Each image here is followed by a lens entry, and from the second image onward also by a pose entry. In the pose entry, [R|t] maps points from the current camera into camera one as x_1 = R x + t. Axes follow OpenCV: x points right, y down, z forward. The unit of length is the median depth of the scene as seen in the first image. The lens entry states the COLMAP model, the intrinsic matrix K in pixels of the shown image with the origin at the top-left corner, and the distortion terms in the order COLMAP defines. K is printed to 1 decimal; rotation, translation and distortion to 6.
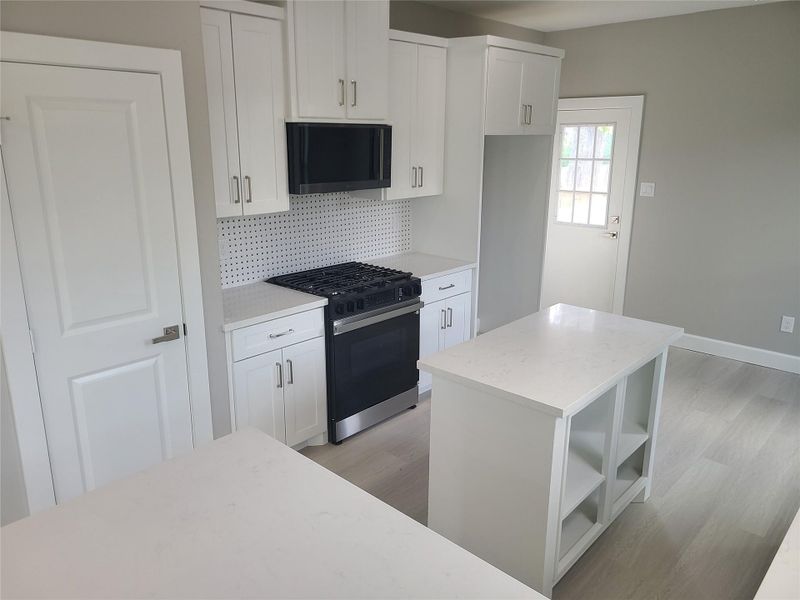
lens RADIAL K [[582.4, 0, 396.2], [0, 582.4, 280.3], [0, 0, 1]] dist [0.036322, -0.020741]
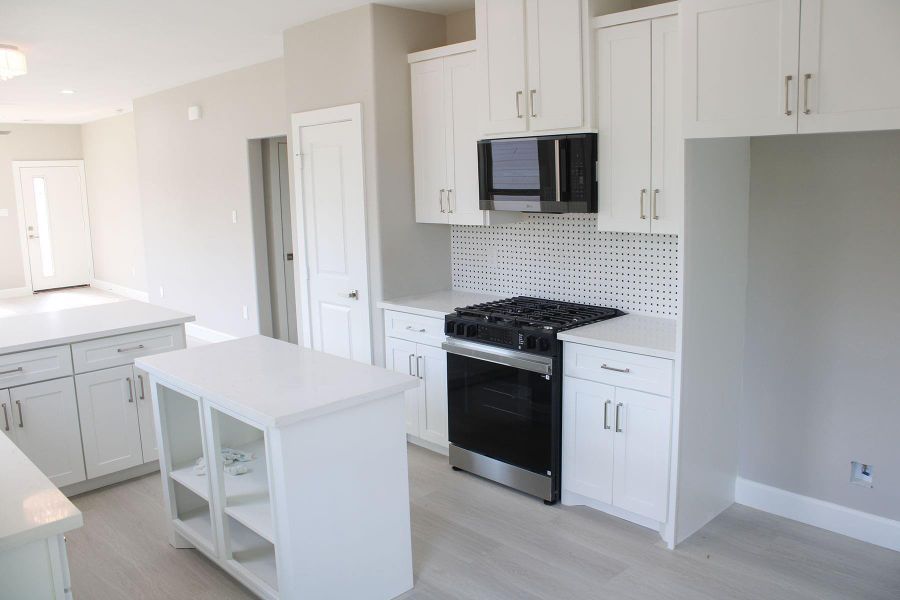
lens RADIAL K [[745.4, 0, 450.3], [0, 745.4, 299.8], [0, 0, 1]] dist [-0.109957, 0.007213]
pose [[-0.056049, 0.168085, -0.984178, 0.981471], [-0.205346, 0.962713, 0.176113, -0.186740], [0.977083, 0.211968, -0.019443, 0.877728]]
